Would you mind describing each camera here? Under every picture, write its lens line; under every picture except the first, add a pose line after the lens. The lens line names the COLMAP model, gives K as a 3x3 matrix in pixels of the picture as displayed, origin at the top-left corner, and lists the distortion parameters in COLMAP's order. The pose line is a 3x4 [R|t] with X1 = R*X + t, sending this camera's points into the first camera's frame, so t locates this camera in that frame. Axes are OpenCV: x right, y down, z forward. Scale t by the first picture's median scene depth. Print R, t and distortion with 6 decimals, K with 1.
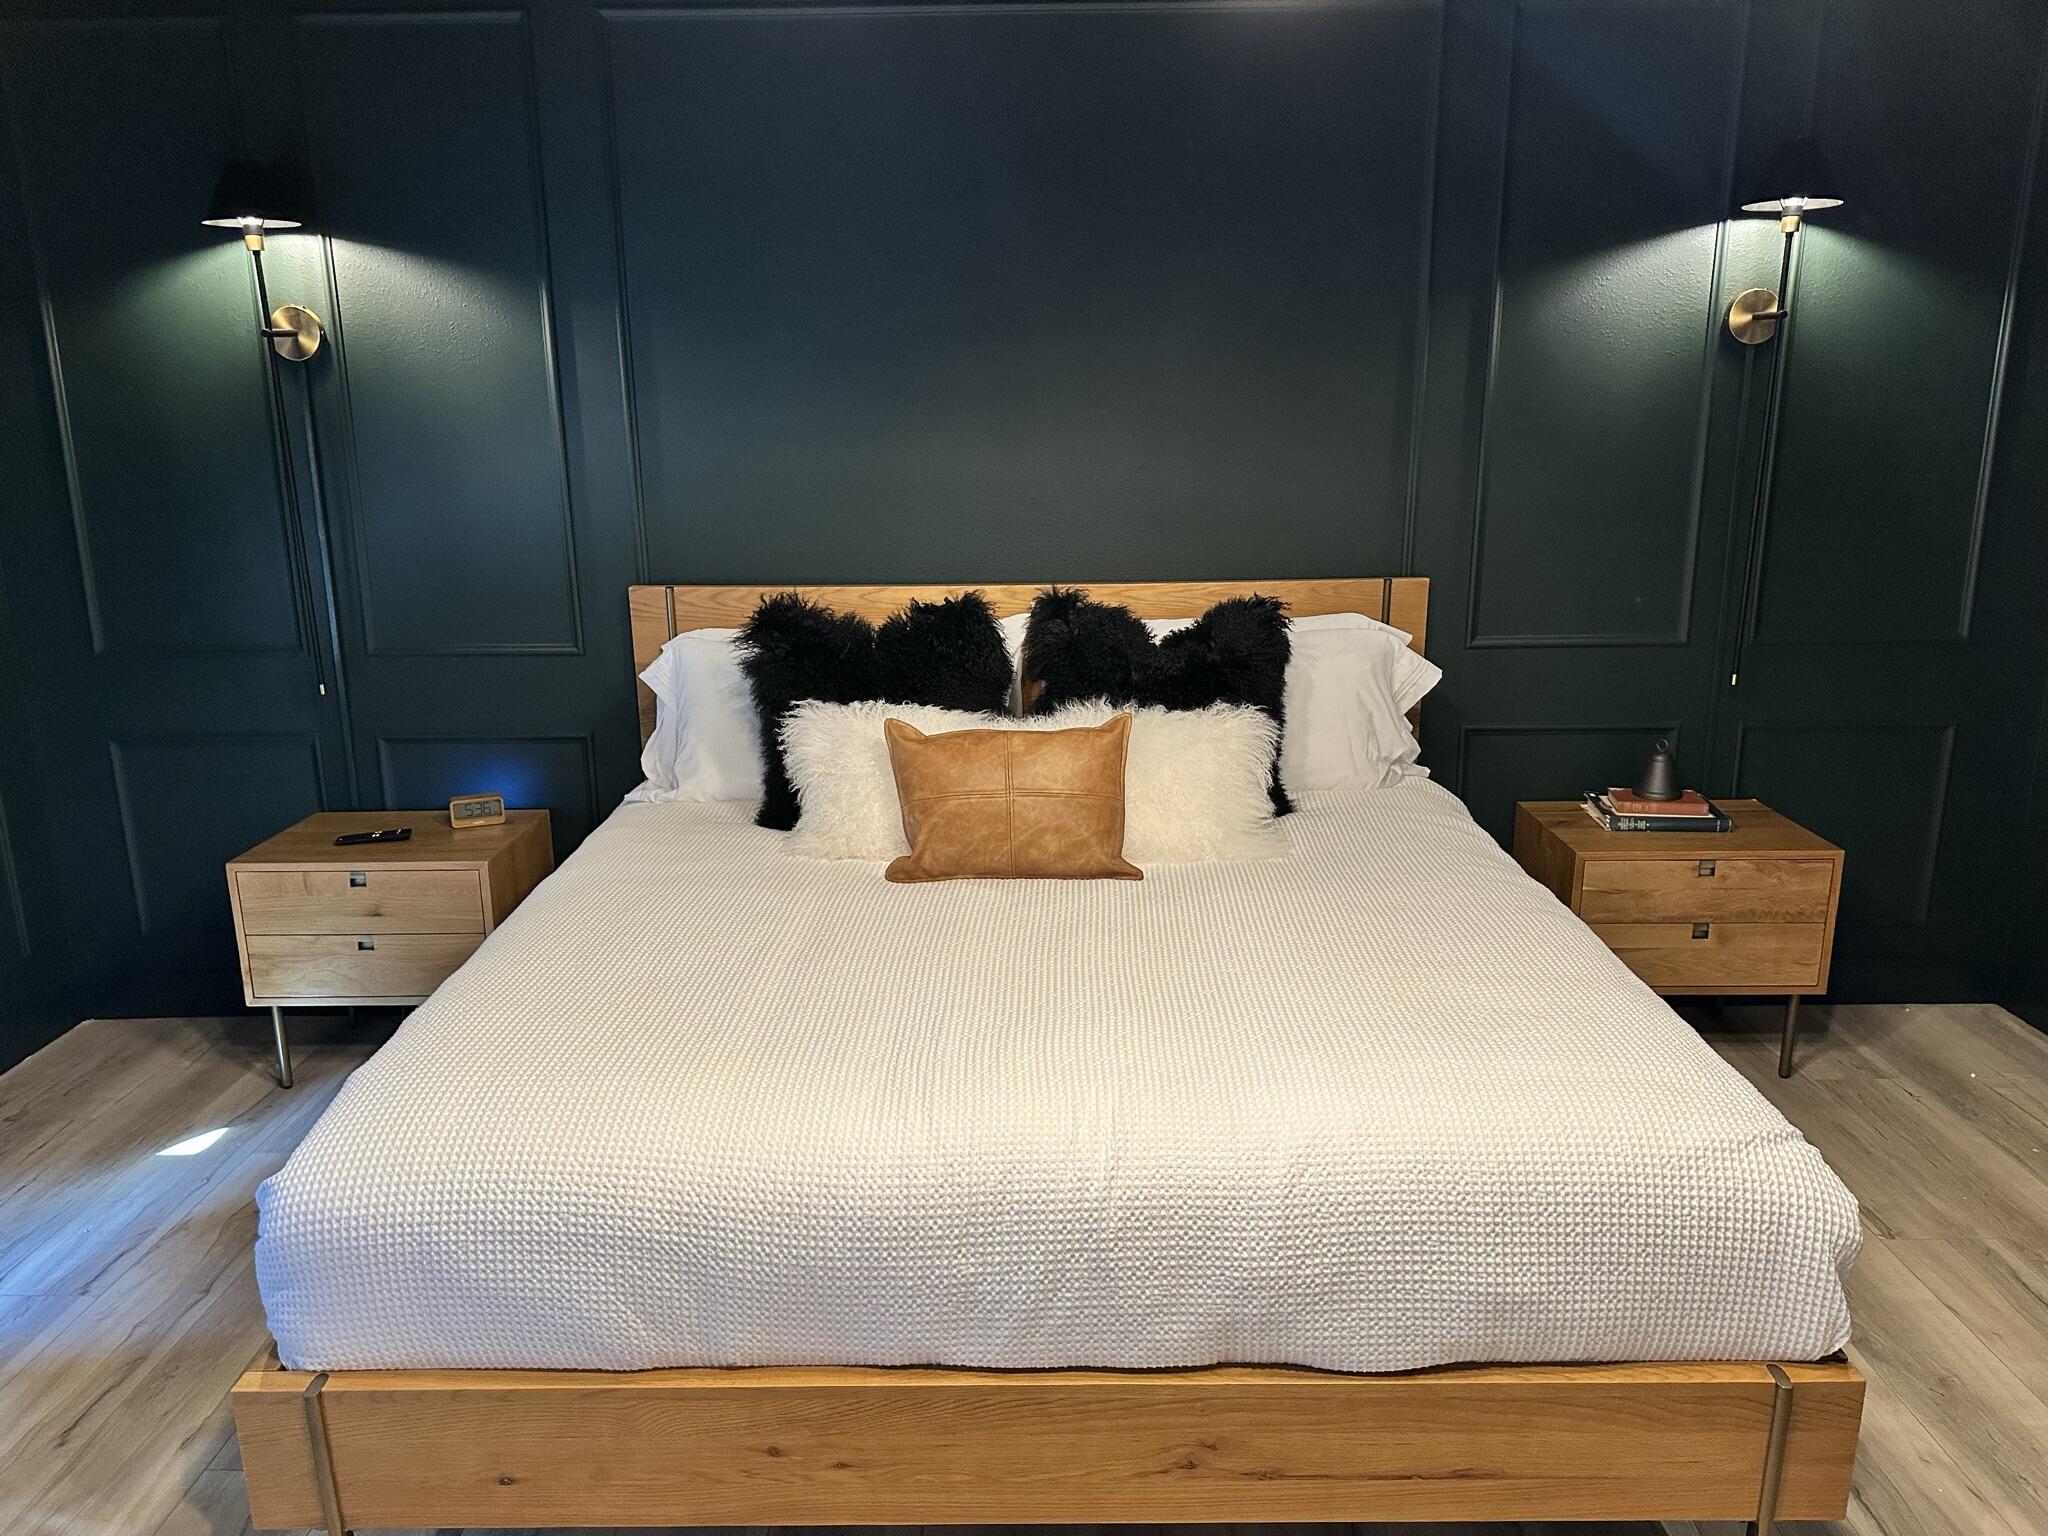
lens RADIAL K [[1444.6, 0, 1024.0], [0, 1444.6, 768.0], [0, 0, 1]] dist [0.125050, -0.194976]
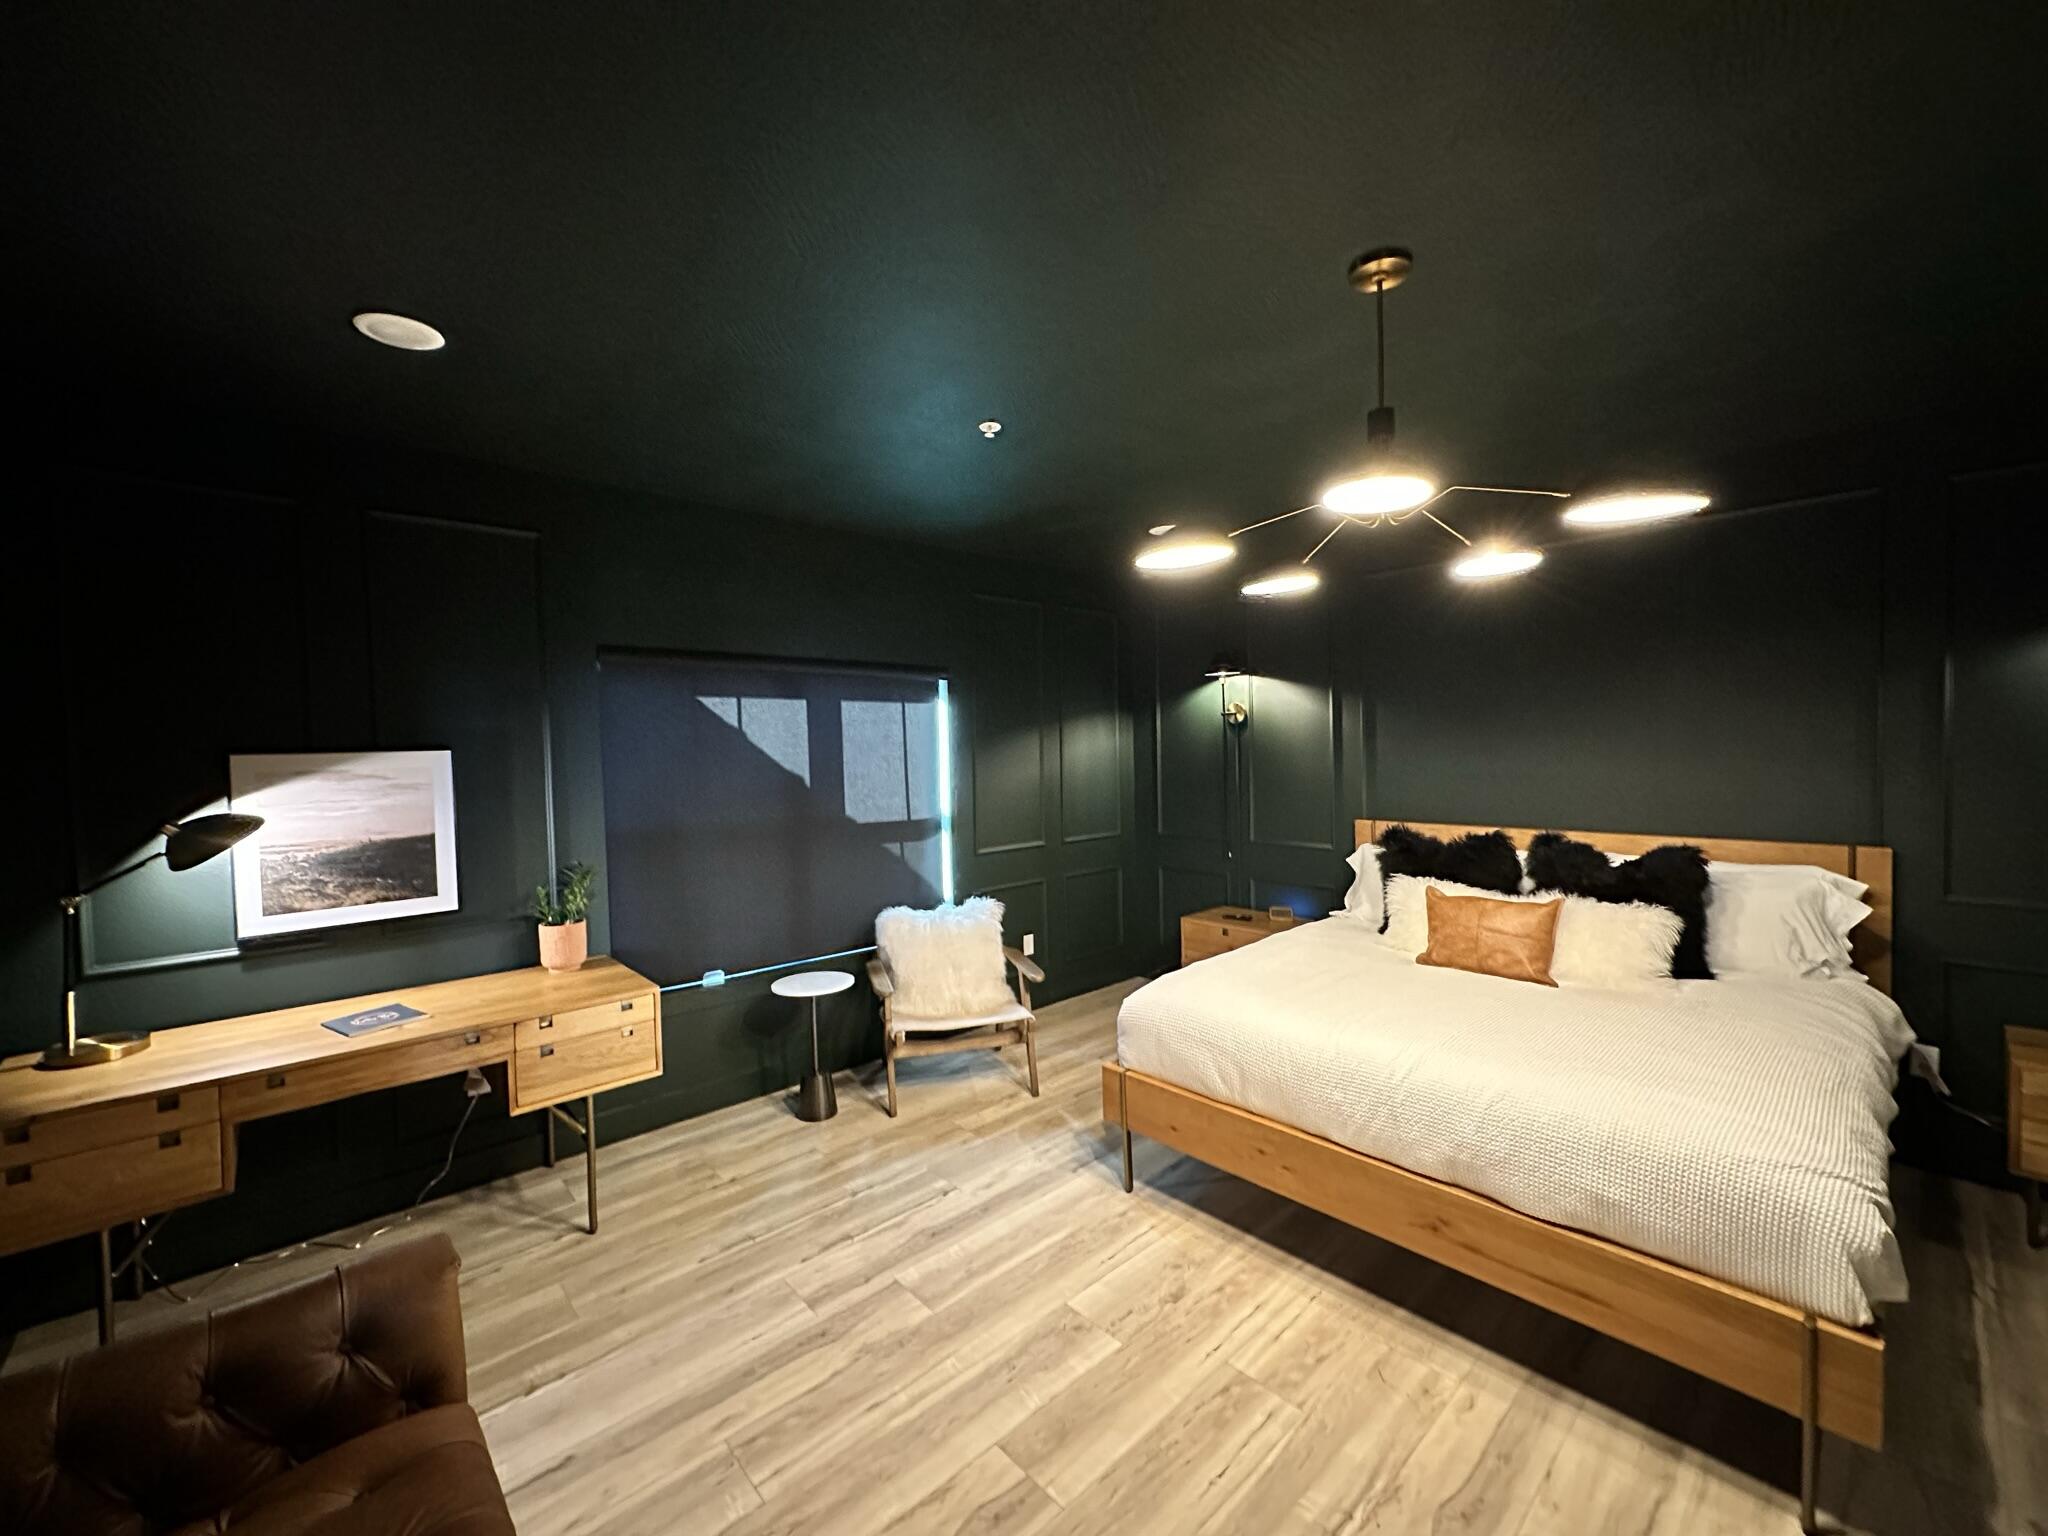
lens RADIAL K [[811.7, 0, 1024.0], [0, 811.7, 768.0], [0, 0, 1]] dist [-0.007500, 0.000077]
pose [[0.680320, 0.016620, -0.732726, 0.336073], [-0.161014, 0.978708, -0.127298, 0.039396], [0.715010, 0.204582, 0.668511, -0.209885]]
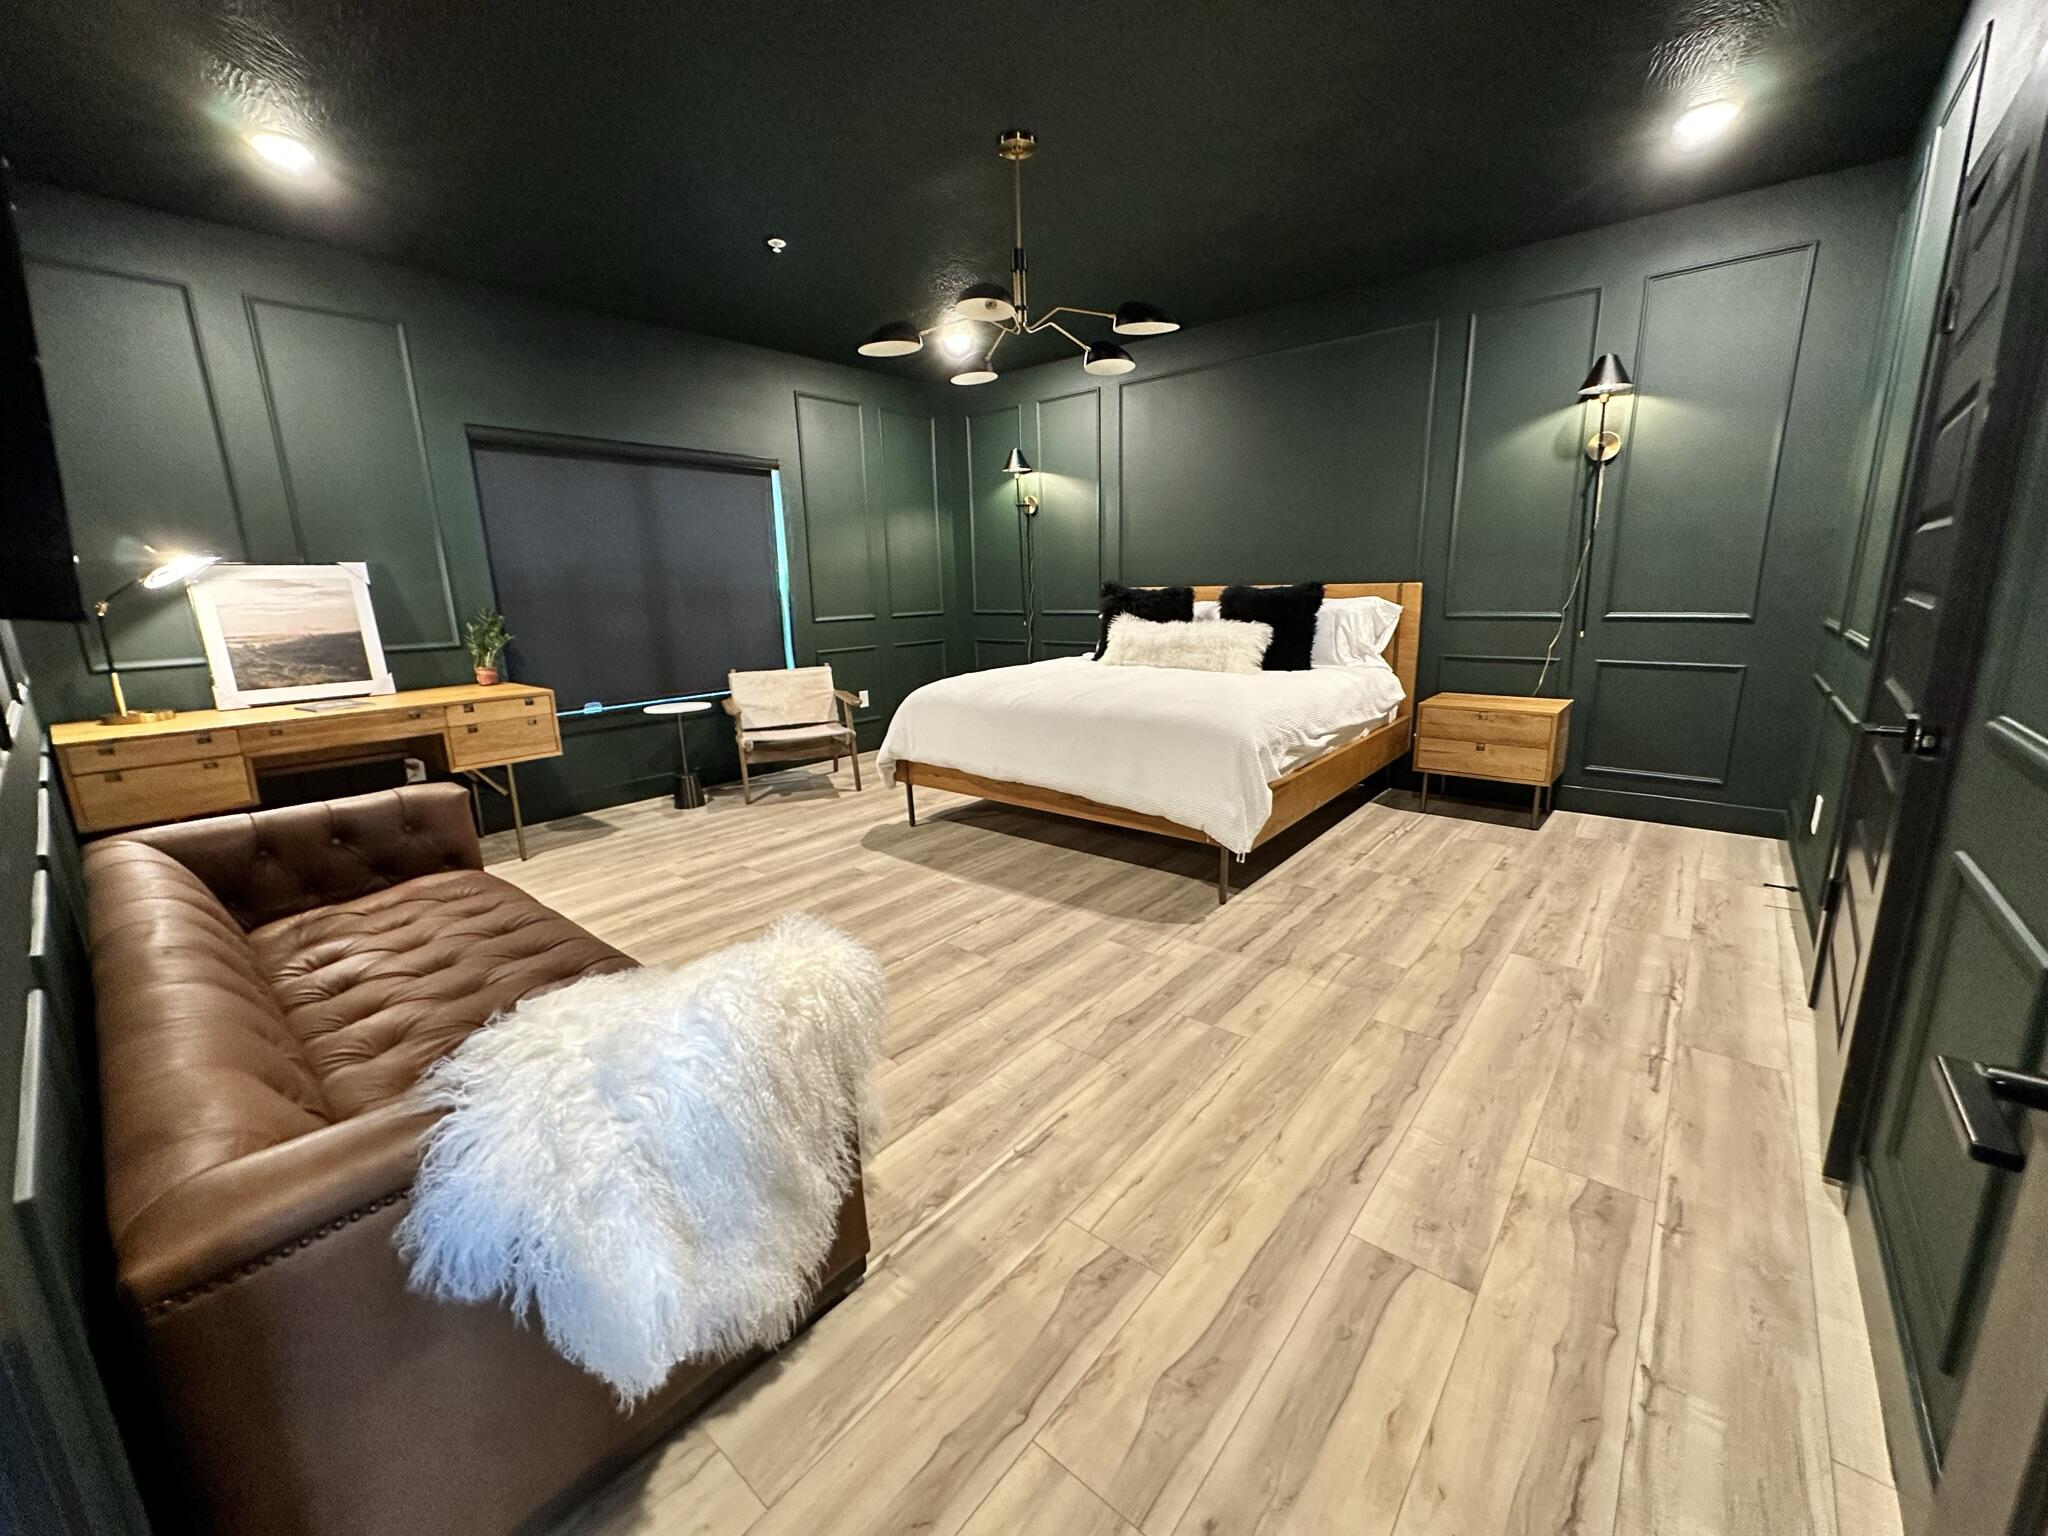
lens RADIAL K [[811.7, 0, 1024.0], [0, 811.7, 768.0], [0, 0, 1]] dist [-0.007500, 0.000077]
pose [[0.770929, 0.132927, -0.622895, 0.746850], [-0.135431, 0.989826, 0.043615, 0.207652], [0.622356, 0.050735, 0.781089, -0.359152]]
